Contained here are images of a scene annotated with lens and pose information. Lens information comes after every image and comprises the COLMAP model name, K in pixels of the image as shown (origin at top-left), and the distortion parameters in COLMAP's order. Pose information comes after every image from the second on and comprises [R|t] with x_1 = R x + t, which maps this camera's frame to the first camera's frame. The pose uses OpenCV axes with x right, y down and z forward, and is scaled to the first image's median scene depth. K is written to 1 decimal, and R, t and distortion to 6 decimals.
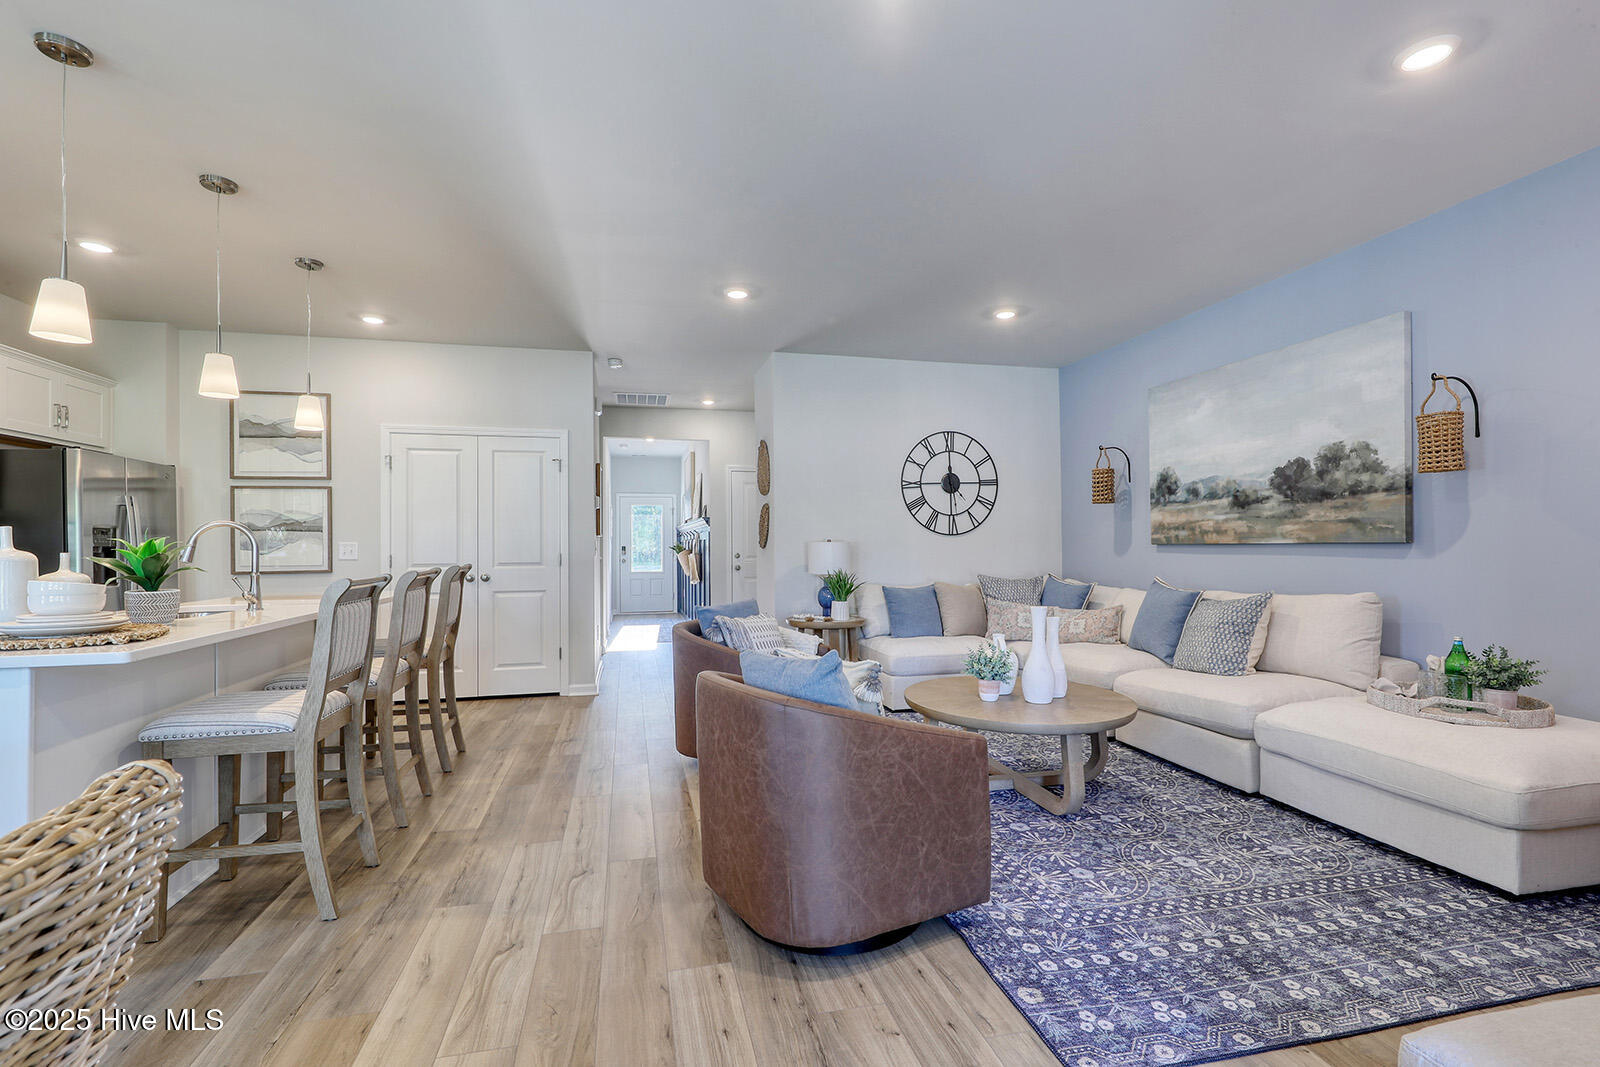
lens RADIAL K [[720.6, 0, 797.8], [0, 720.6, 535.6], [0, 0, 1]] dist [0.008679, -0.001394]
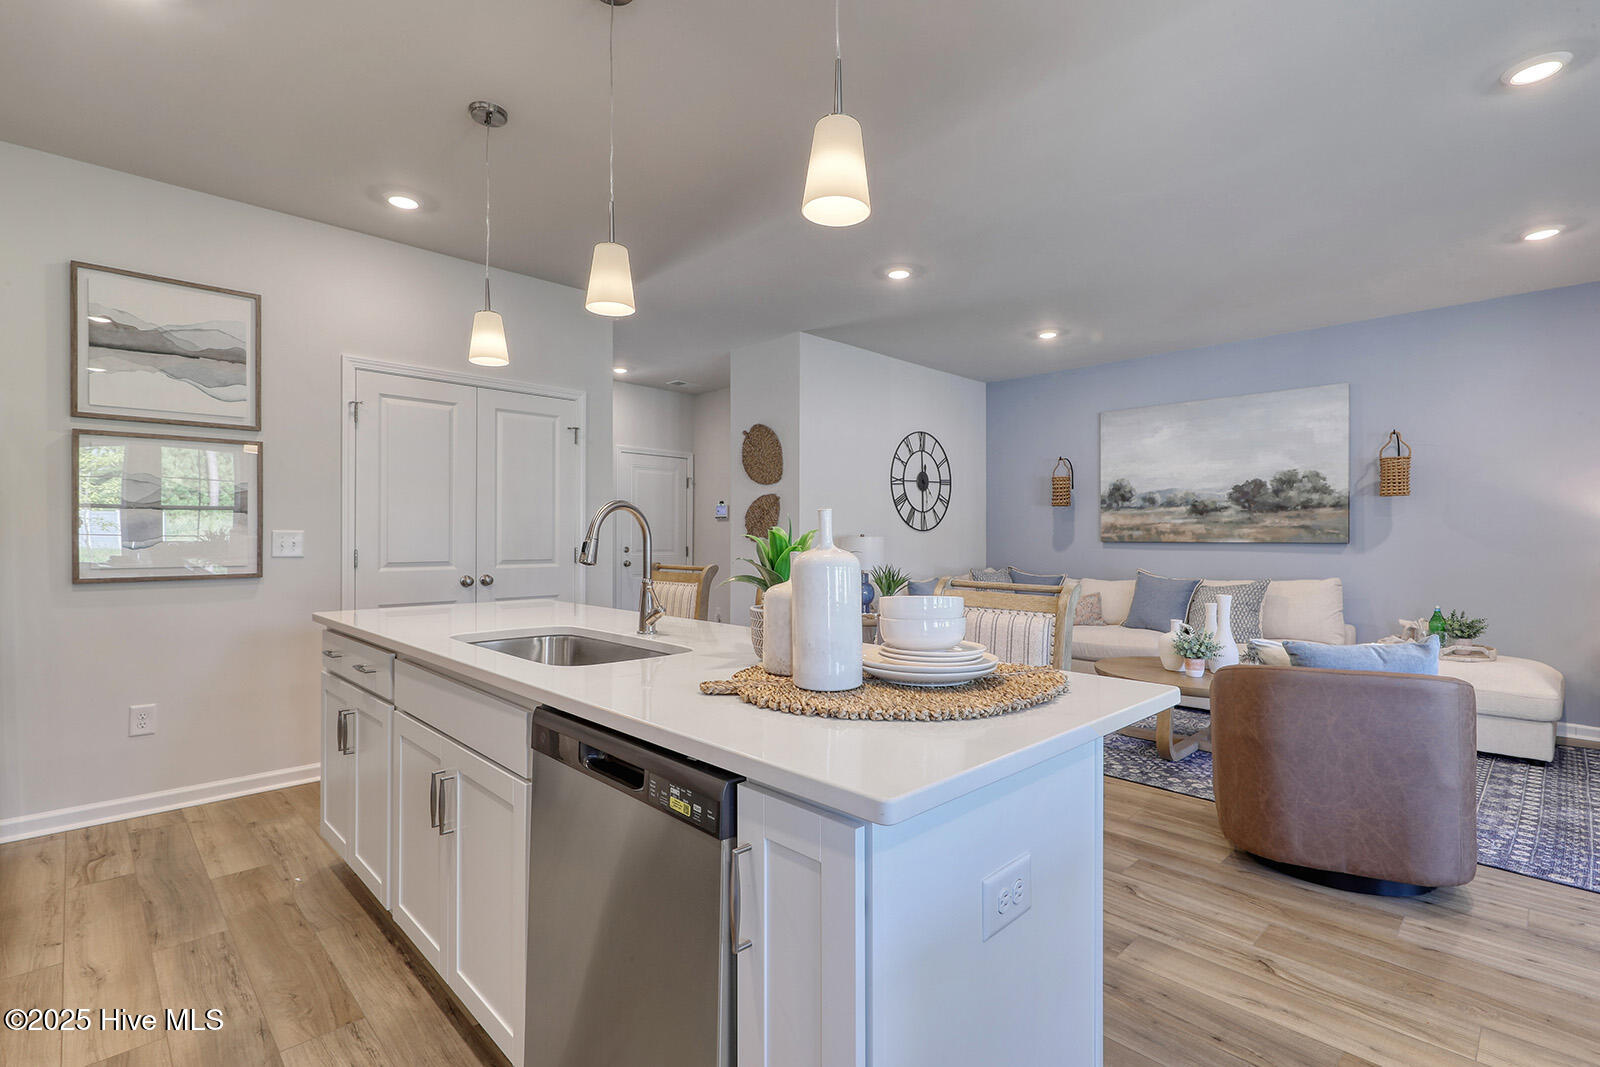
lens RADIAL K [[747.3, 0, 798.4], [0, 747.3, 534.1], [0, 0, 1]] dist [0.005735, -0.000545]
pose [[0.856065, 0.012075, 0.516728, -0.761695], [-0.016984, 0.999844, 0.004773, 0.002488], [-0.516590, -0.012862, 0.856136, 0.248934]]
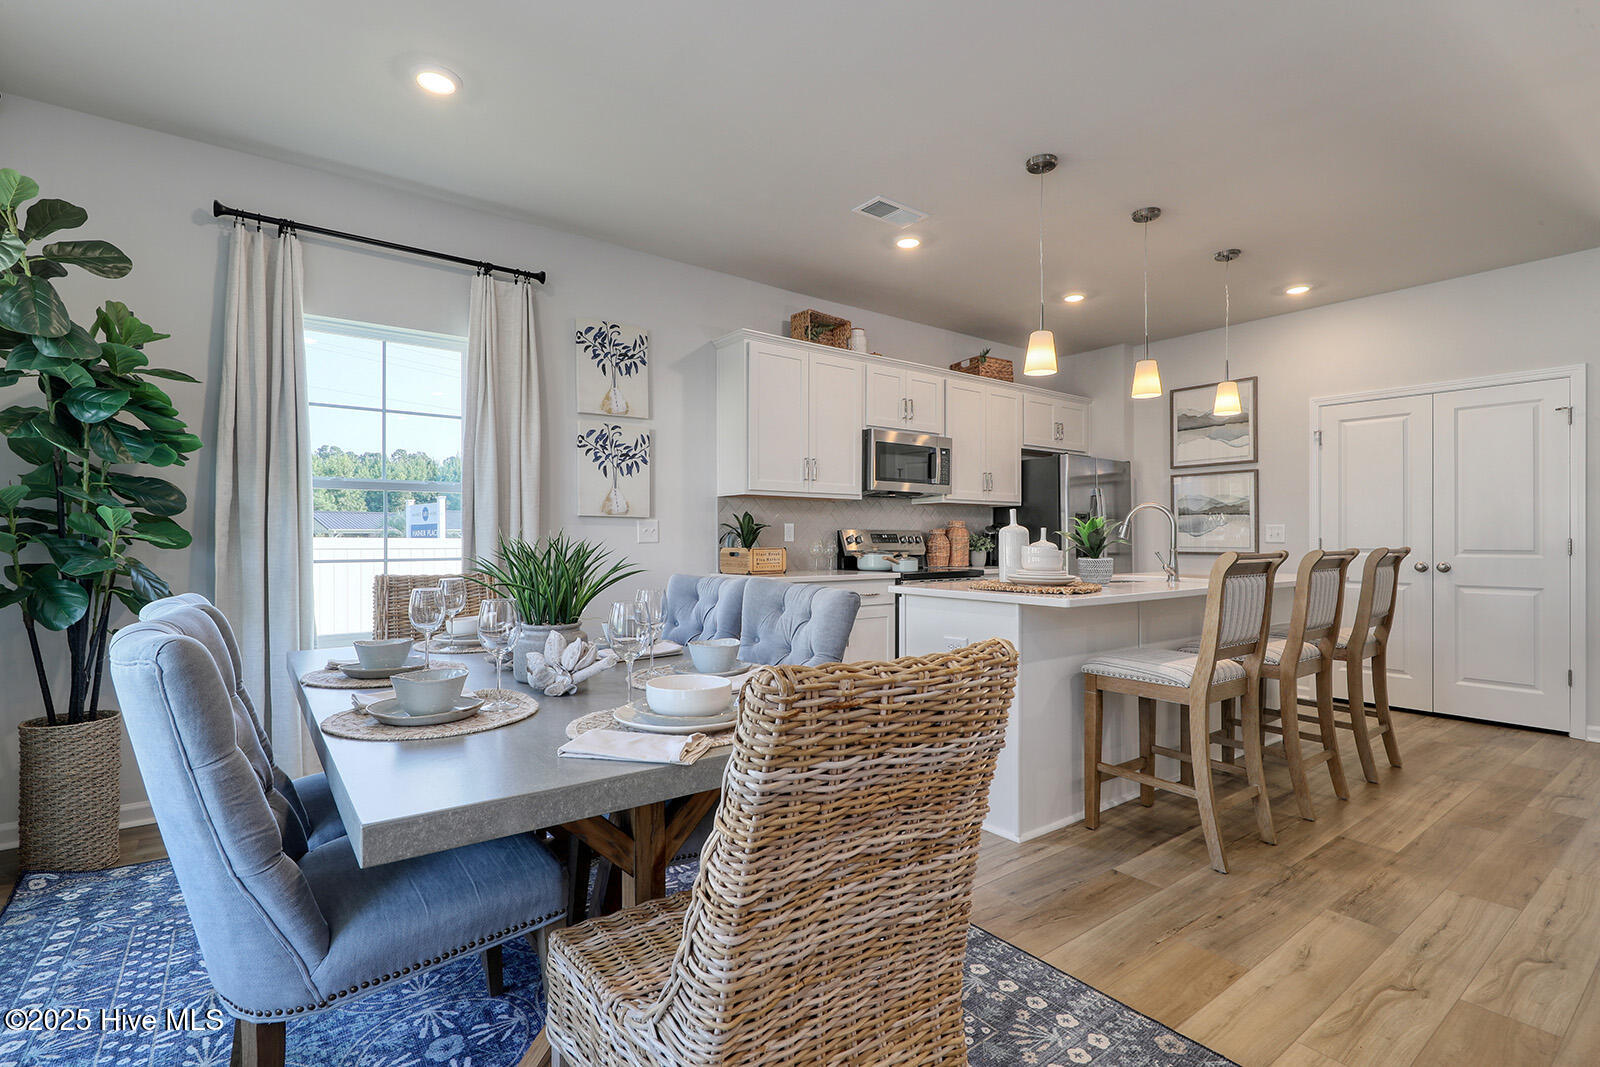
lens RADIAL K [[747.3, 0, 796.0], [0, 747.3, 535.3], [0, 0, 1]] dist [0.005735, -0.000545]
pose [[0.402539, 0.005872, -0.915384, 0.061363], [0.007389, 0.999926, 0.009664, 0.011756], [0.915373, -0.010654, 0.402466, -0.004664]]
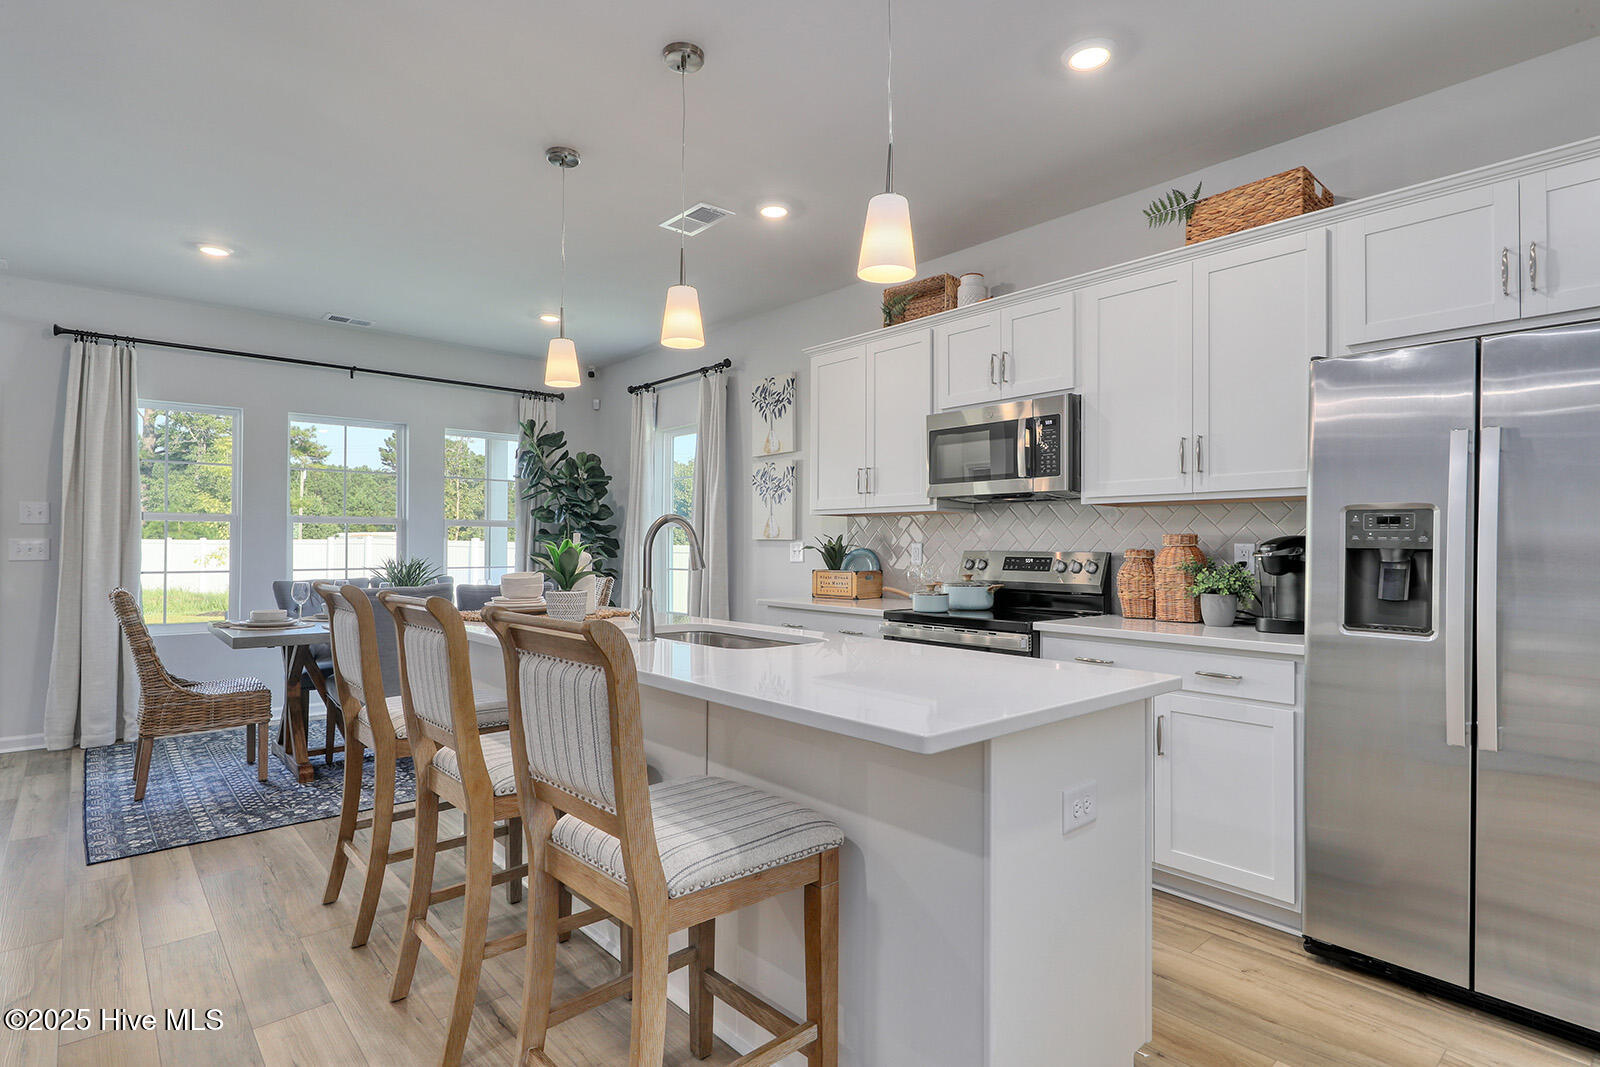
lens RADIAL K [[819.1, 0, 795.9], [0, 819.1, 547.6], [0, 0, 1]] dist [0.001340, 0.000838]
pose [[-0.883508, 0.000454, -0.468416, -0.371076], [0.004590, 0.999960, -0.007689, 0.014839], [0.468393, -0.008943, -0.883475, 1.293227]]
